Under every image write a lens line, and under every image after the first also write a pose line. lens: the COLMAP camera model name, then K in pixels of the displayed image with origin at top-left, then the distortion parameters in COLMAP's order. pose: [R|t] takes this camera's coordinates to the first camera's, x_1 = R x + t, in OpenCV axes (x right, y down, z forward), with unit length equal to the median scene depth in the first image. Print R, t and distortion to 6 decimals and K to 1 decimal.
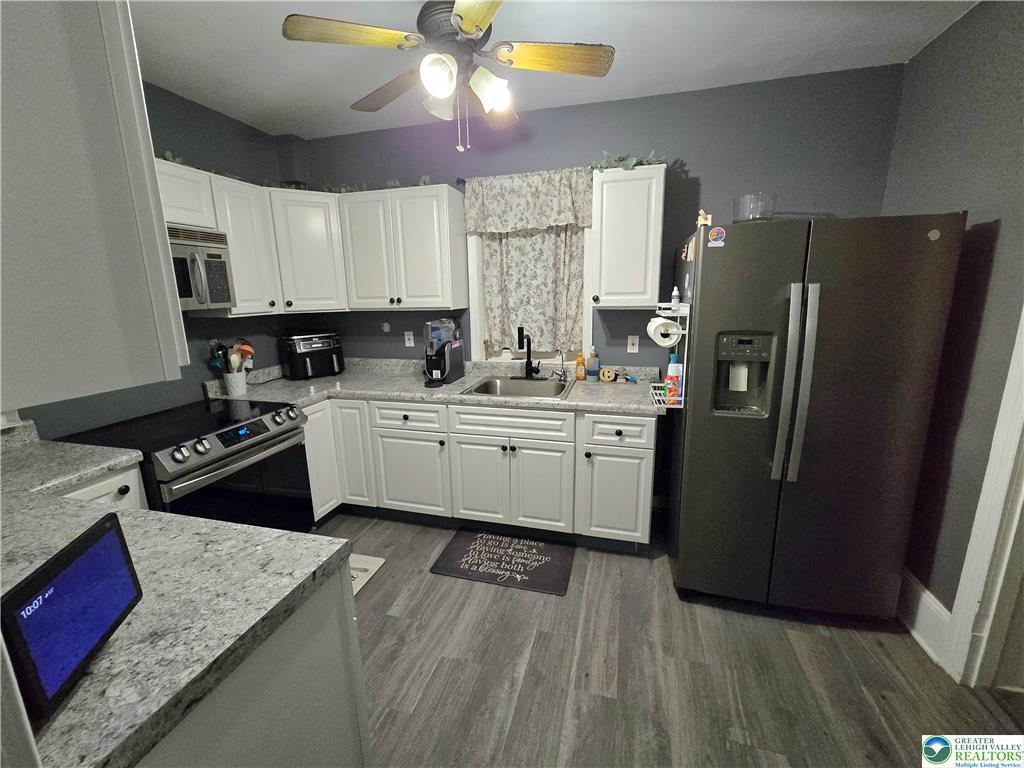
lens RADIAL K [[416.5, 0, 511.8], [0, 416.5, 380.3], [0, 0, 1]] dist [-0.007481, 0.000240]
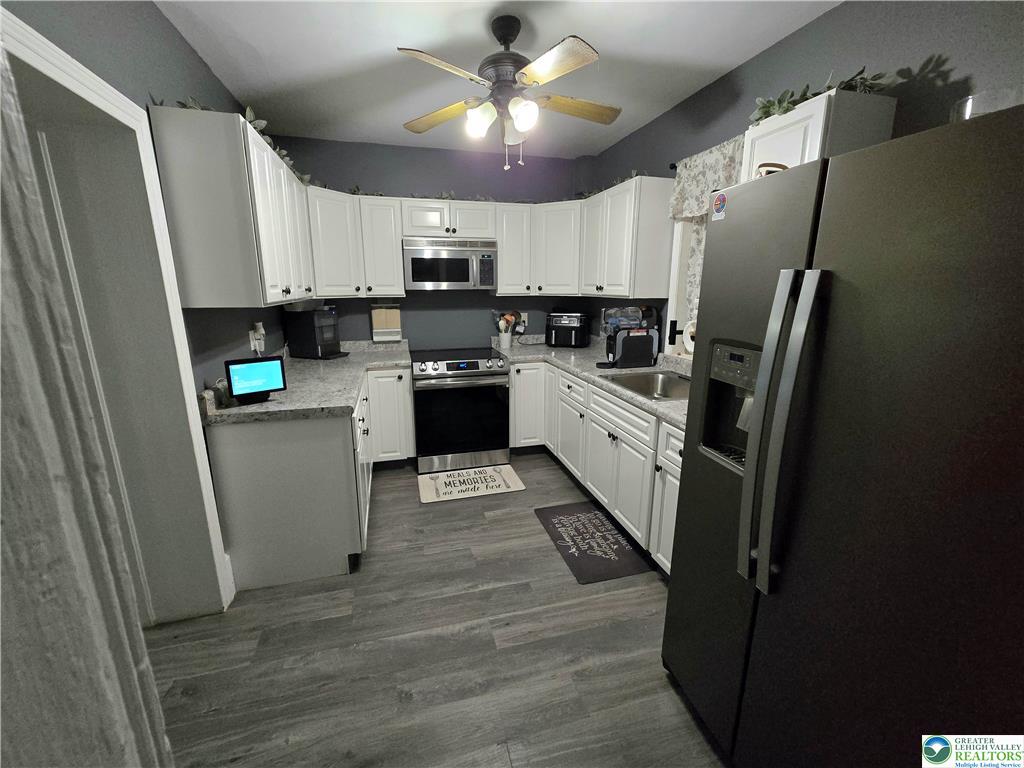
lens RADIAL K [[418.2, 0, 511.5], [0, 418.2, 378.0], [0, 0, 1]] dist [0.001086, 0.000225]
pose [[0.518439, 0.203858, -0.830460, 0.686072], [-0.187793, 0.974602, 0.122007, -0.053378], [0.834239, 0.092701, 0.543554, 0.231330]]
